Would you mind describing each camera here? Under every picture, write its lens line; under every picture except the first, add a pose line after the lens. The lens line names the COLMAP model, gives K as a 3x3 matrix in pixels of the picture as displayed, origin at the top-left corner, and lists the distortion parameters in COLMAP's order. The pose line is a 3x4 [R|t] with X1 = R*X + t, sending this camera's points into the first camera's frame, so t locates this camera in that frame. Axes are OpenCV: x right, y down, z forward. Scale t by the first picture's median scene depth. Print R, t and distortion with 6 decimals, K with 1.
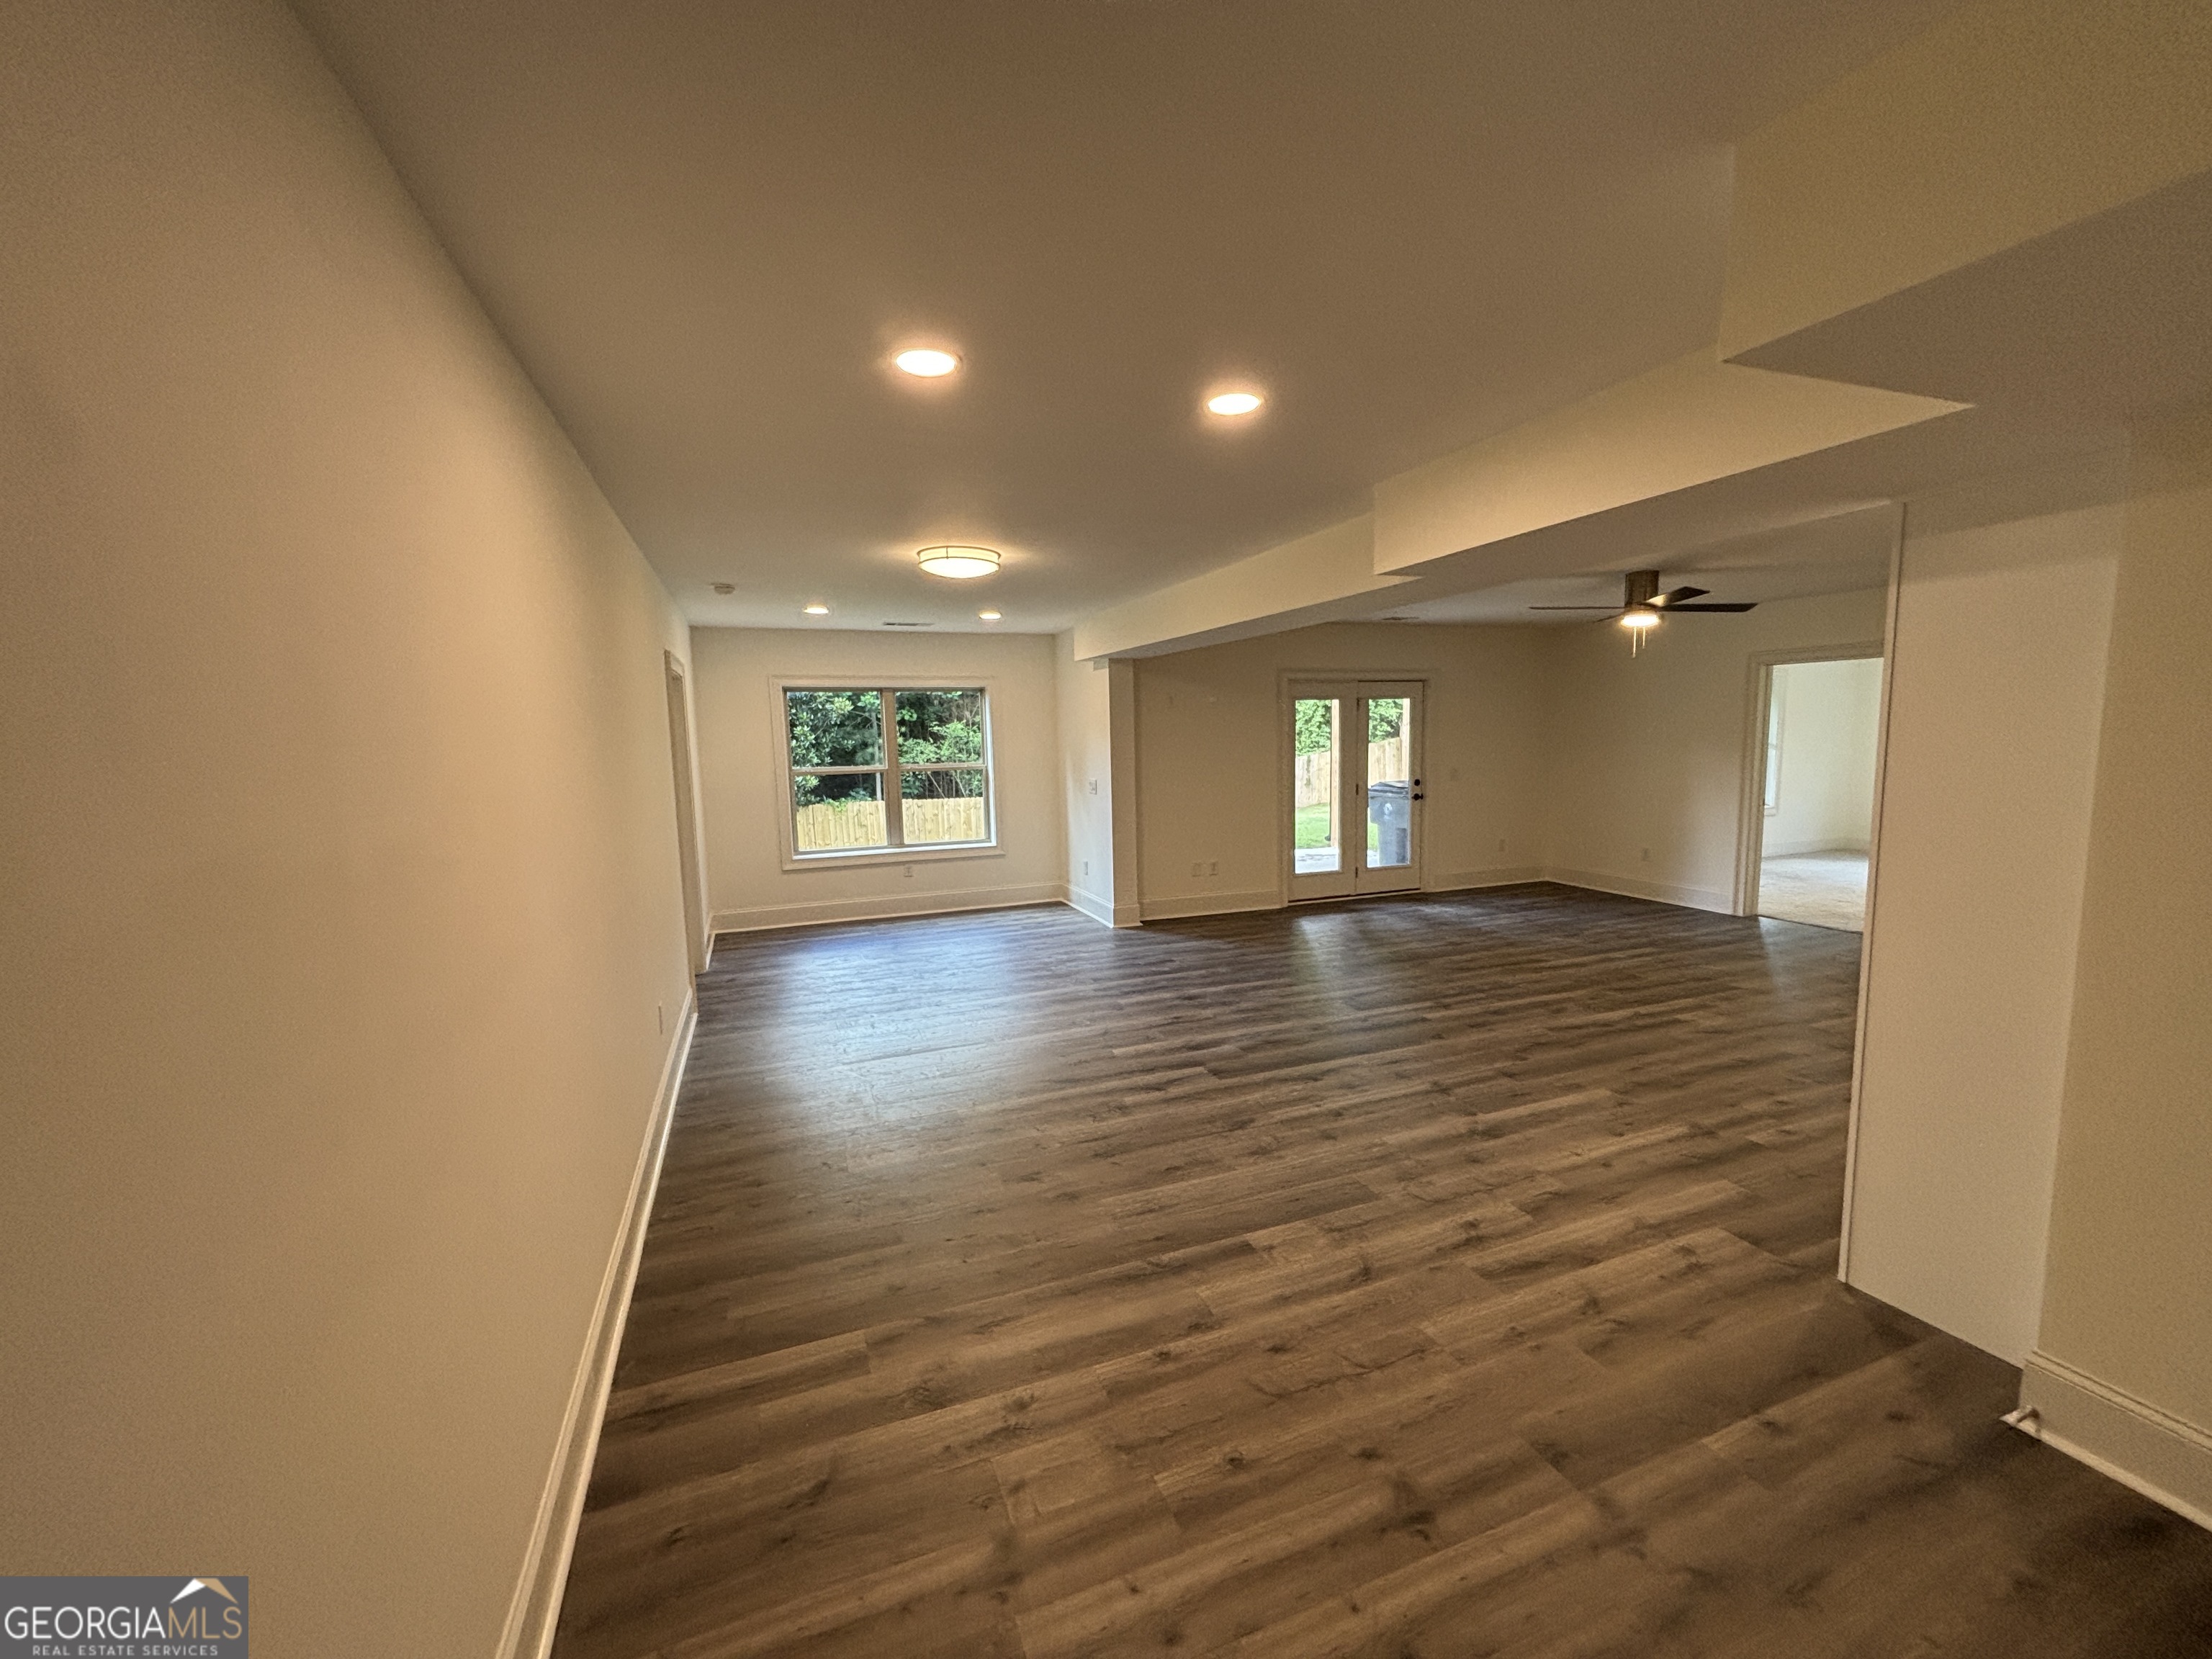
lens RADIAL K [[890.4, 0, 1104.4], [0, 890.4, 831.7], [0, 0, 1]] dist [0.002032, -0.000386]
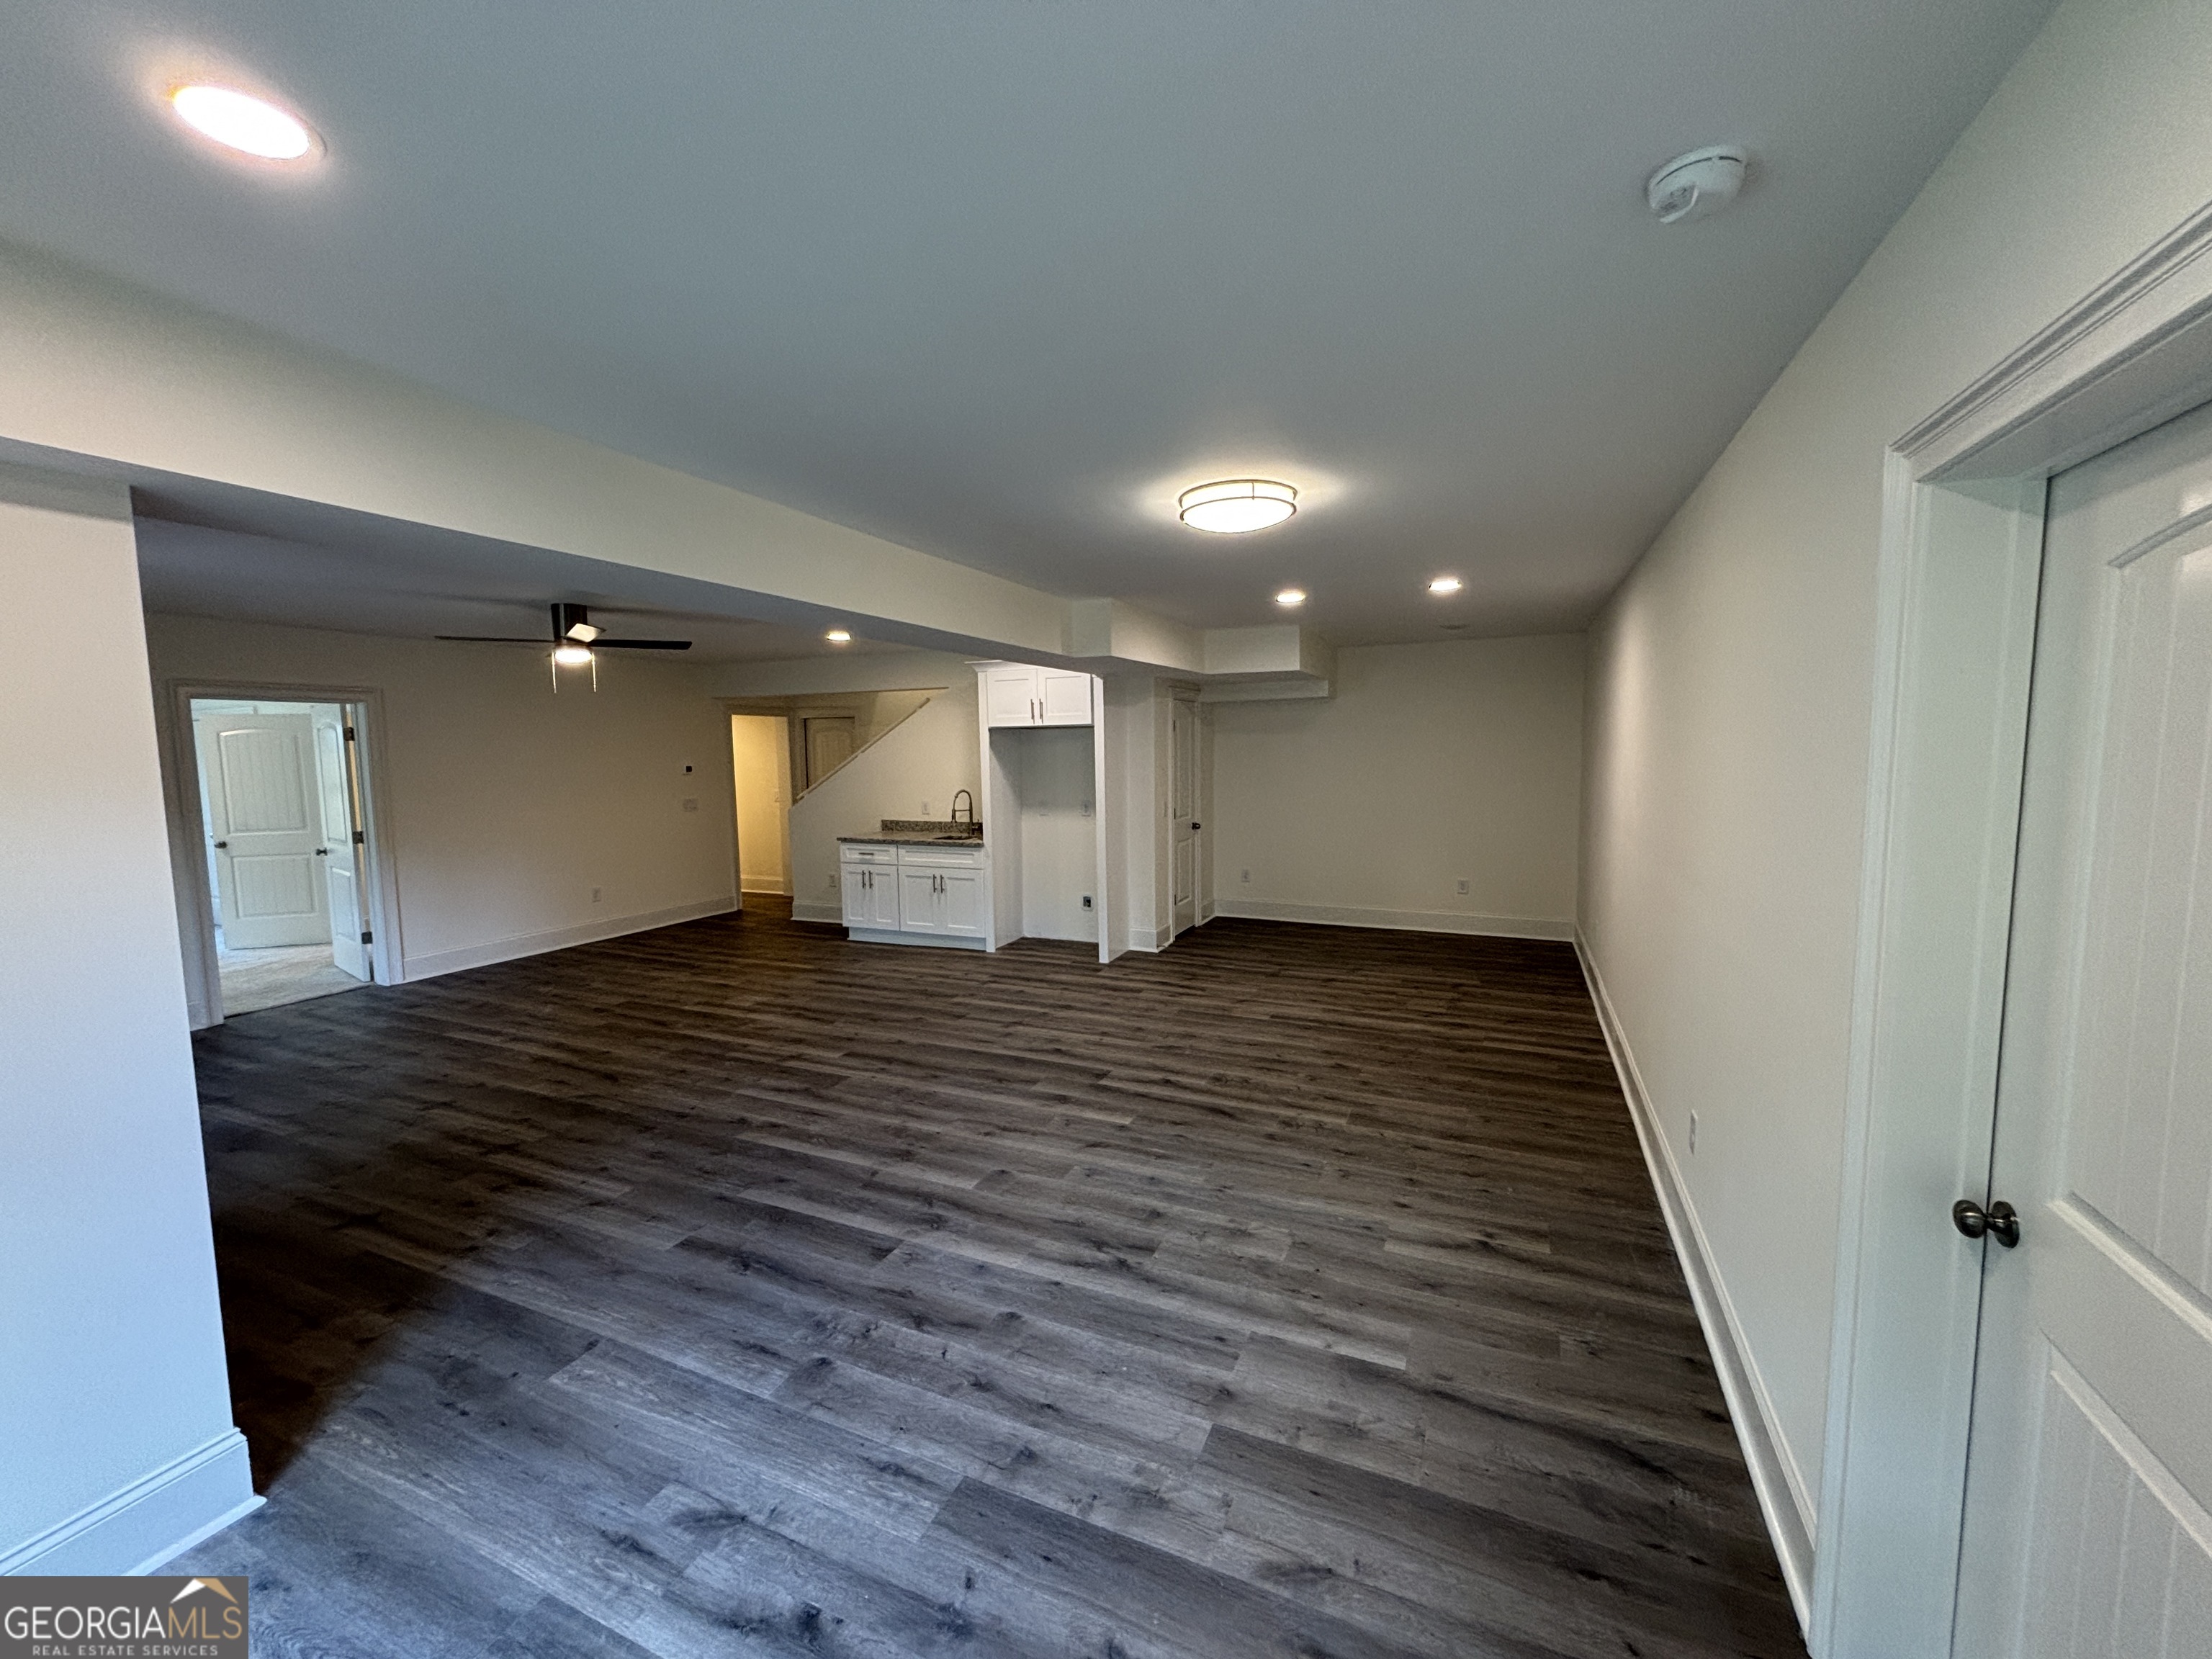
lens RADIAL K [[890.4, 0, 1119.0], [0, 890.4, 822.0], [0, 0, 1]] dist [0.002032, -0.000386]
pose [[-0.716119, -0.027858, 0.697422, -0.644369], [0.111151, 0.981901, 0.153352, -0.192426], [-0.689071, 0.187337, -0.700061, 1.734685]]
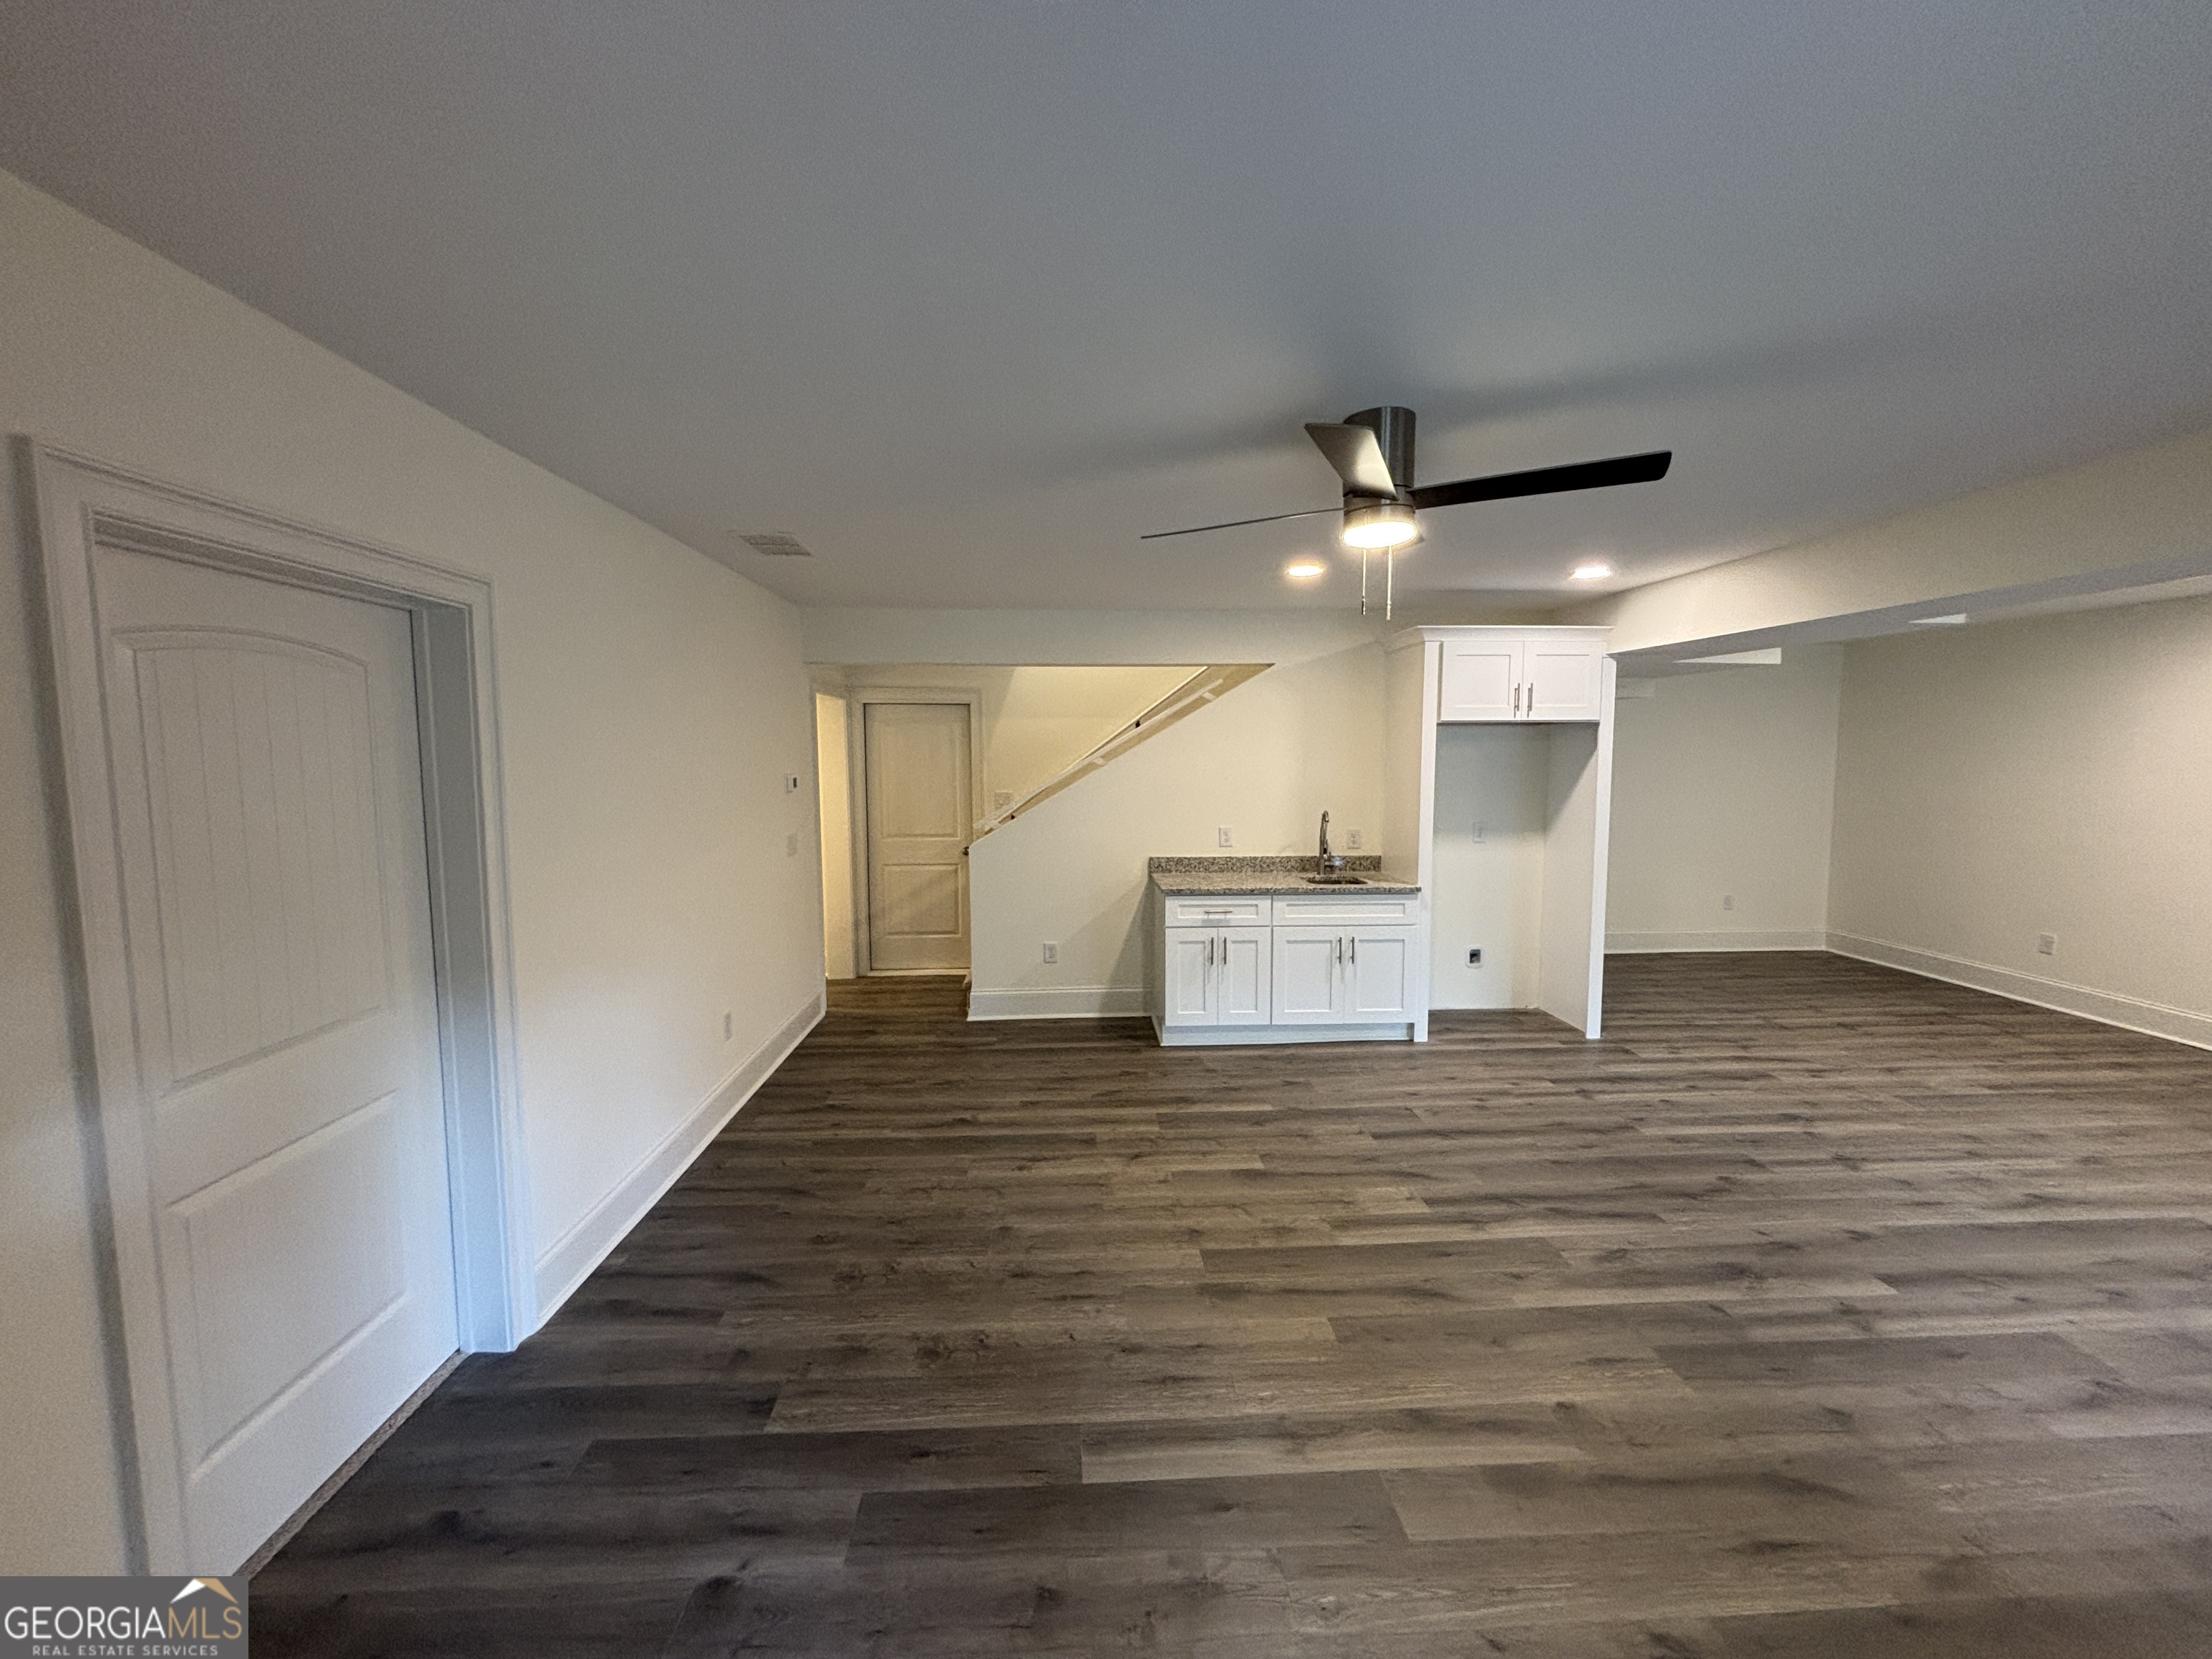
lens RADIAL K [[890.4, 0, 1116.3], [0, 890.4, 824.7], [0, 0, 1]] dist [0.002032, -0.000386]
pose [[-0.954018, -0.000589, 0.299748, 0.793924], [0.057075, 0.981346, 0.183584, -0.244802], [-0.294265, 0.192250, -0.936188, 1.950562]]
